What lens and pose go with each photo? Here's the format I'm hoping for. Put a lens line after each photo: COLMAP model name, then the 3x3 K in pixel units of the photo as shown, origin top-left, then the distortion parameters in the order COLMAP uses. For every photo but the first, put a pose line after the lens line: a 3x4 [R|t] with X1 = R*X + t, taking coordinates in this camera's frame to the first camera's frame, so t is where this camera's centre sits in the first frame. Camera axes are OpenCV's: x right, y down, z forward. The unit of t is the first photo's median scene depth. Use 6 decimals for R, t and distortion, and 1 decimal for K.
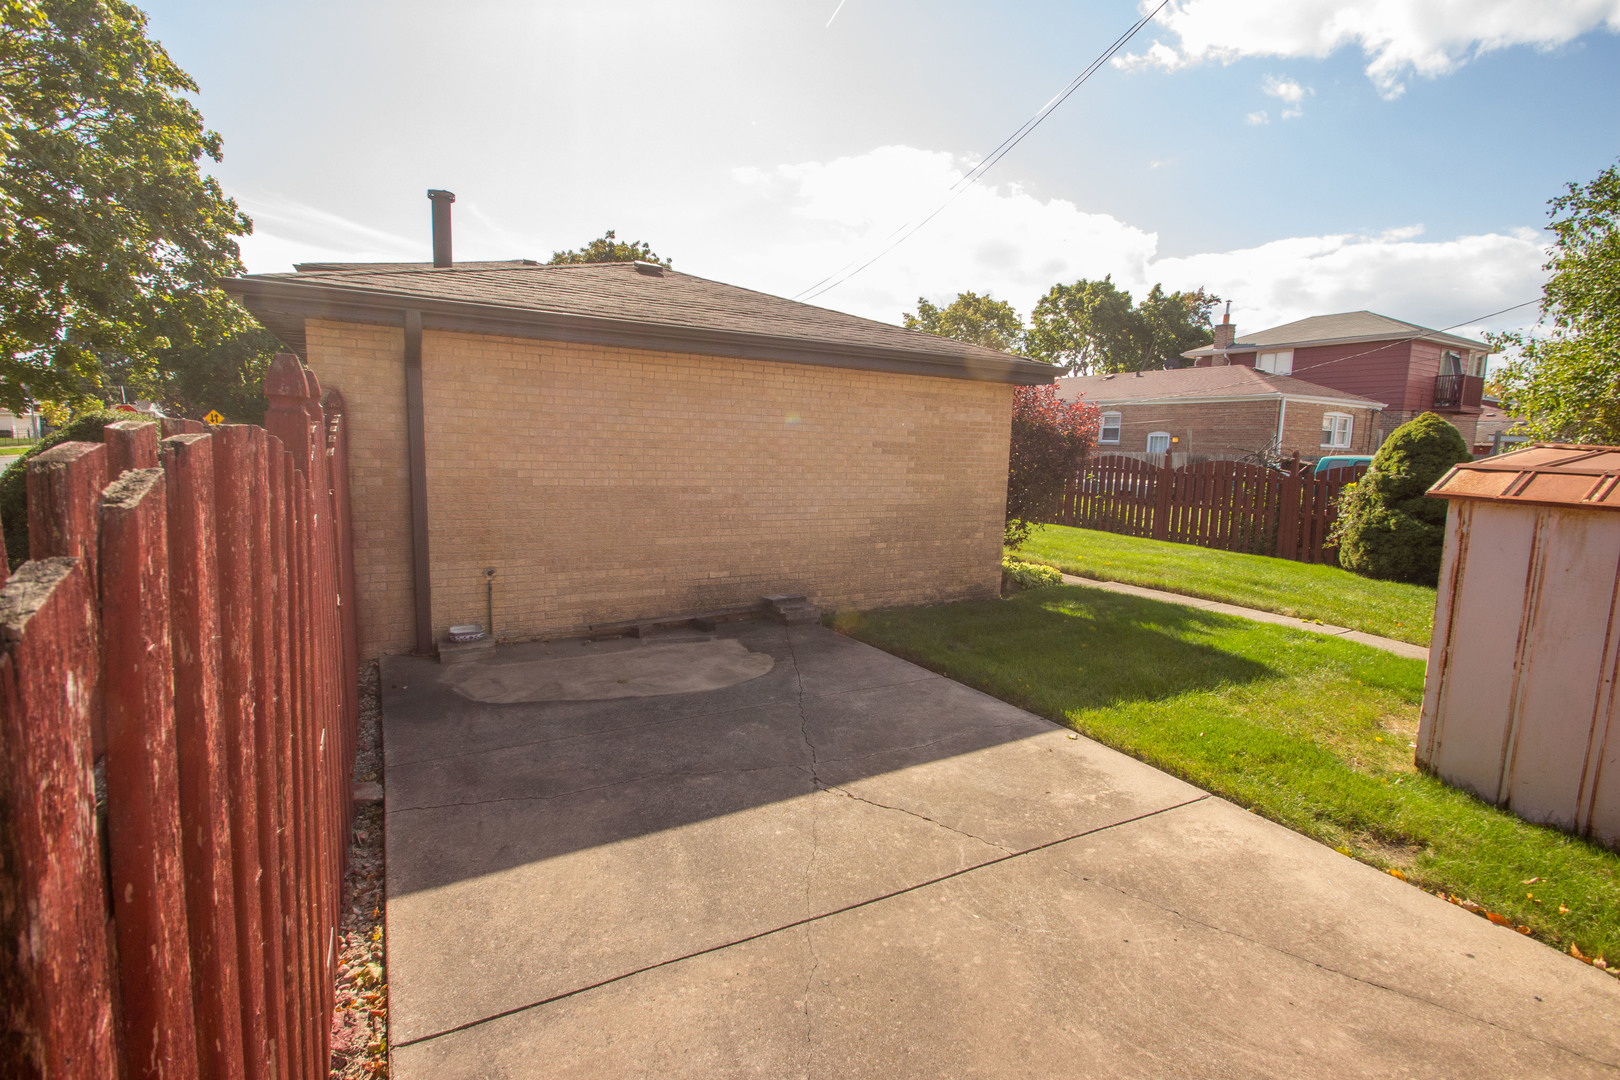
lens RADIAL K [[757.5, 0, 810.8], [0, 757.5, 535.4], [0, 0, 1]] dist [-0.001457, -0.004233]
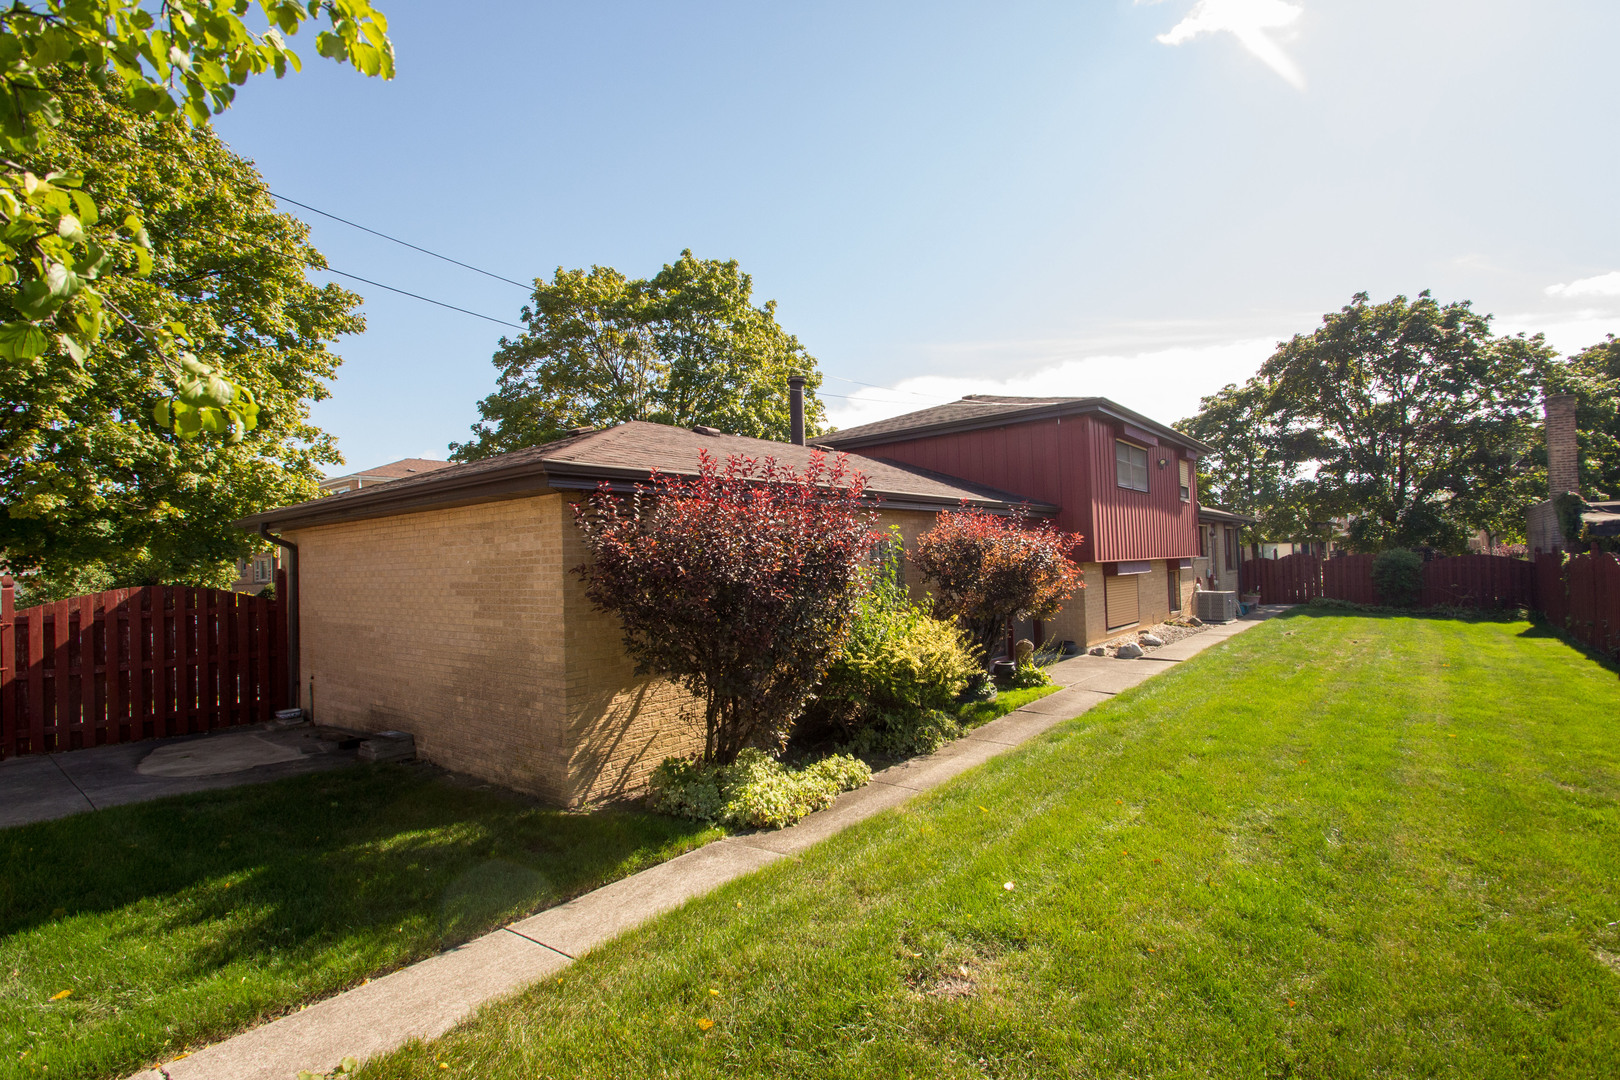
lens RADIAL K [[757.5, 0, 808.9], [0, 757.5, 537.8], [0, 0, 1]] dist [-0.001457, -0.004233]
pose [[0.378106, -0.075220, -0.922701, 1.024385], [-0.073821, 0.991070, -0.111044, -0.100479], [0.922814, 0.110102, 0.369177, 0.982919]]
